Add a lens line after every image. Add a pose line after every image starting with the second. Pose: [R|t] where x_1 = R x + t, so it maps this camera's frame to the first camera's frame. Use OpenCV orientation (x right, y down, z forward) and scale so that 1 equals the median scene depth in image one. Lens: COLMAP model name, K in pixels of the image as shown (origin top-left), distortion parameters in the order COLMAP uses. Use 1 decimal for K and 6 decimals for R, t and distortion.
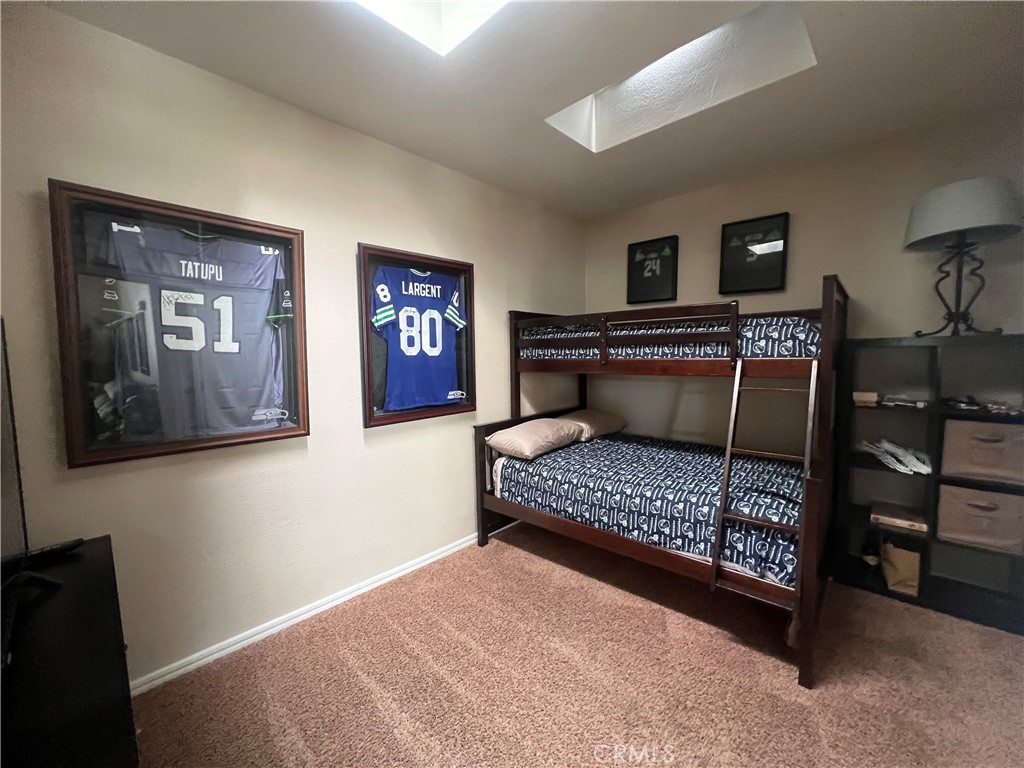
lens RADIAL K [[406.0, 0, 512.3], [0, 406.0, 384.9], [0, 0, 1]] dist [-0.005050, 0.000238]
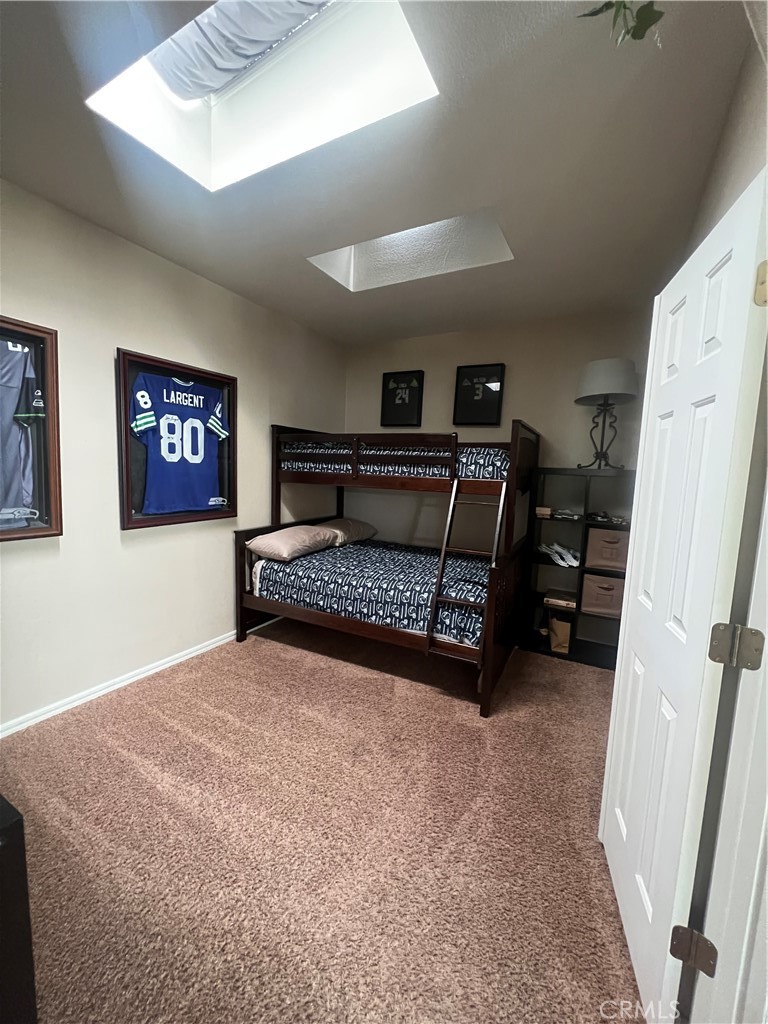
lens RADIAL K [[406.0, 0, 386.1], [0, 406.0, 513.4], [0, 0, 1]] dist [-0.005050, 0.000238]
pose [[0.965659, 0.022094, 0.258870, 0.017074], [-0.031730, 0.998948, 0.033105, 0.009188], [-0.257867, -0.040182, 0.965345, -0.170872]]
